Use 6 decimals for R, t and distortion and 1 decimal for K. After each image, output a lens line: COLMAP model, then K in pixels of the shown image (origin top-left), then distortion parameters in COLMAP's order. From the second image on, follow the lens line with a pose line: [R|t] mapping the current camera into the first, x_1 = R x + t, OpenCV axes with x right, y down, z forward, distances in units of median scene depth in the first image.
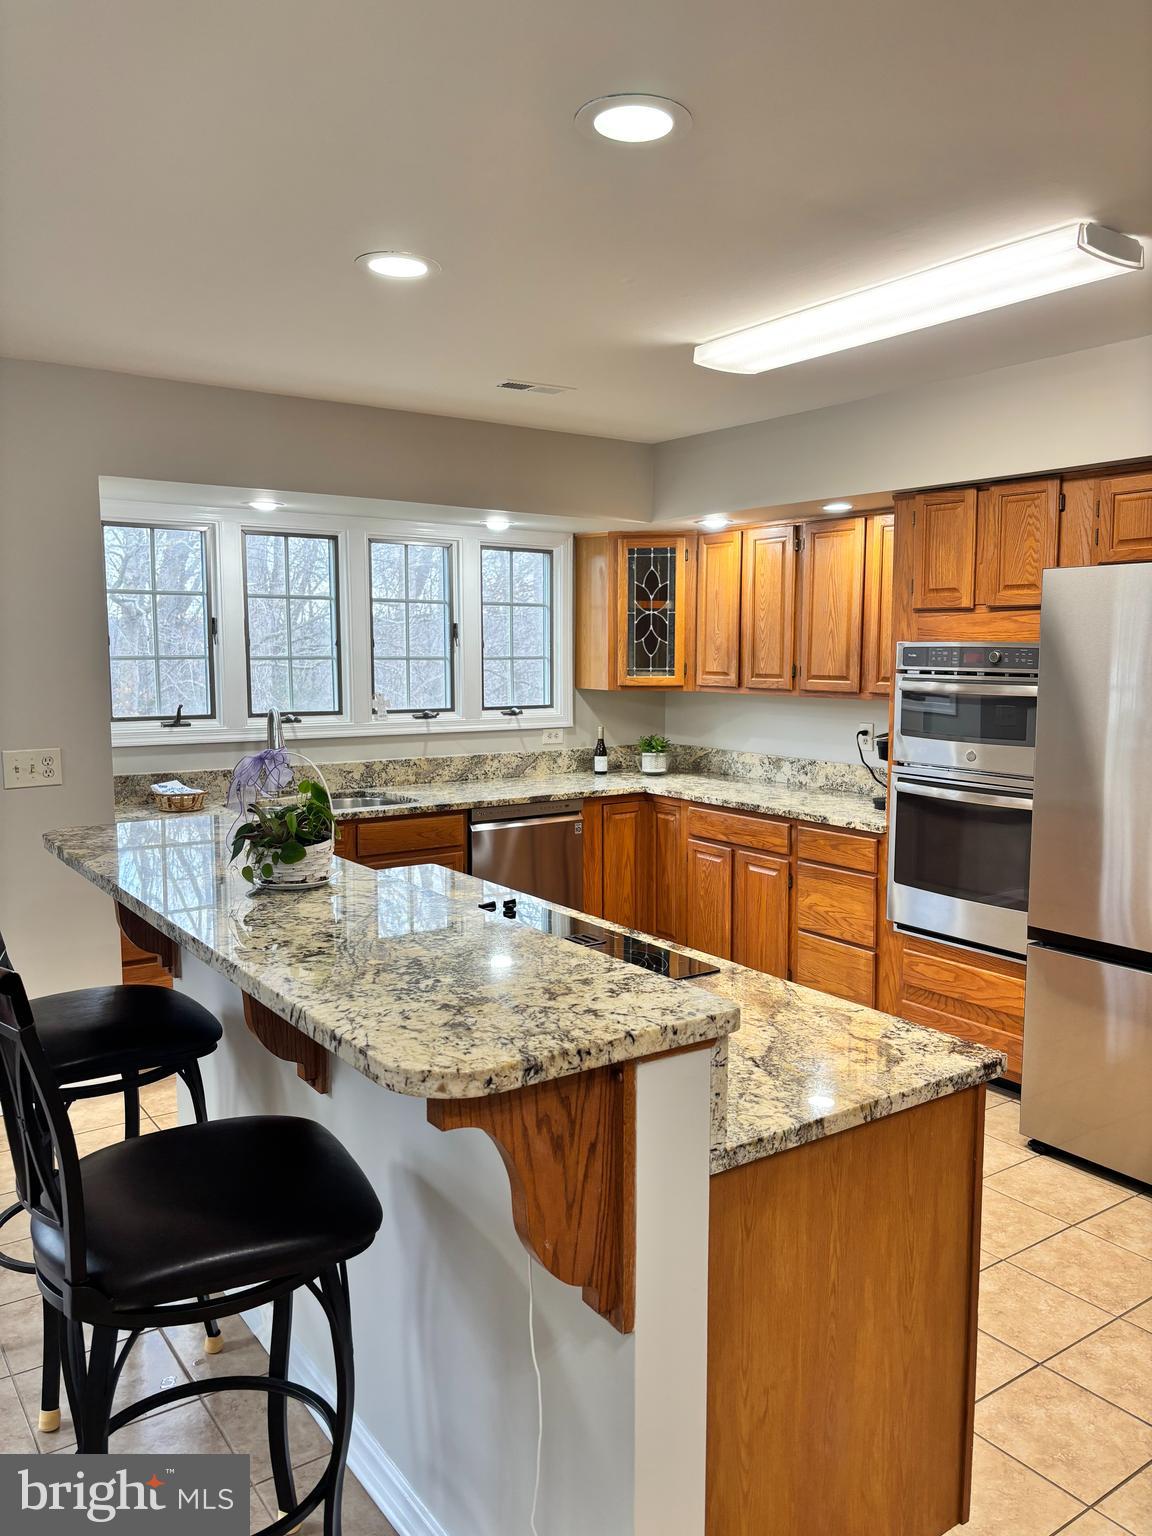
lens RADIAL K [[1167.2, 0, 576.0], [0, 1167.2, 768.0], [0, 0, 1]] dist [0.003251, -0.003194]
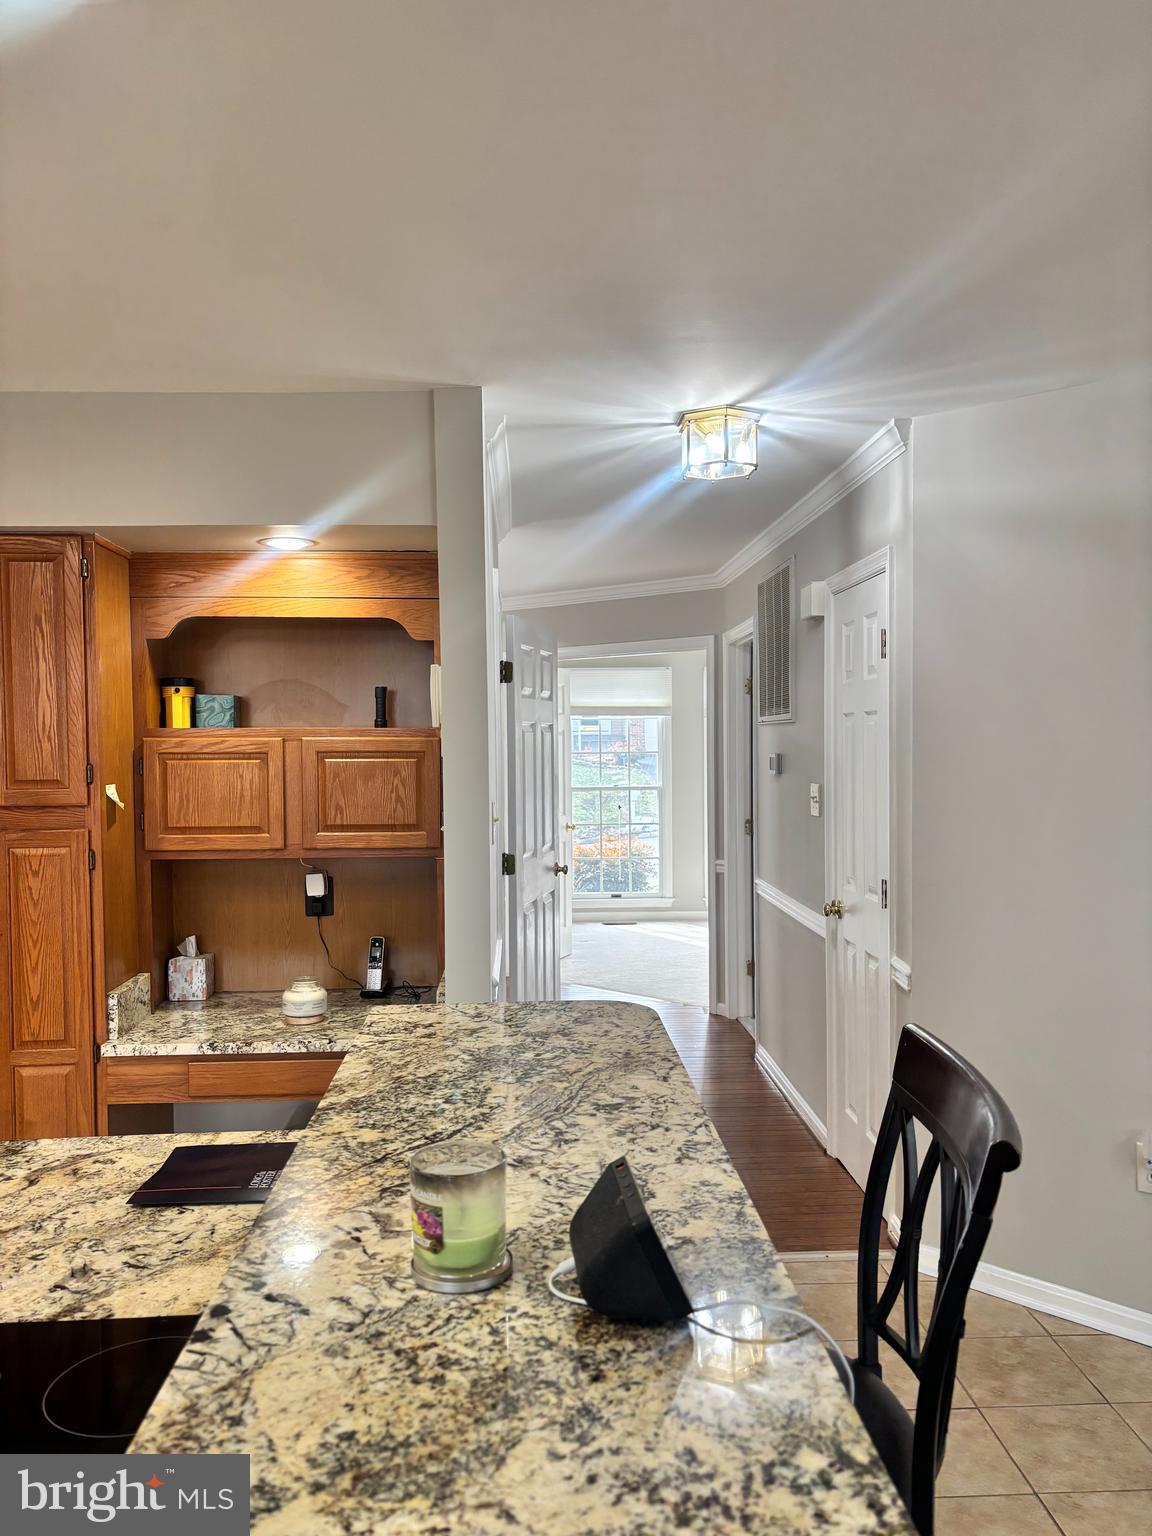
lens RADIAL K [[1167.2, 0, 576.0], [0, 1167.2, 768.0], [0, 0, 1]] dist [0.003251, -0.003194]
pose [[-0.848465, -0.008069, 0.529189, -0.670942], [0.063022, 0.991229, 0.116160, -0.181717], [-0.525485, 0.131908, -0.840515, 1.761311]]
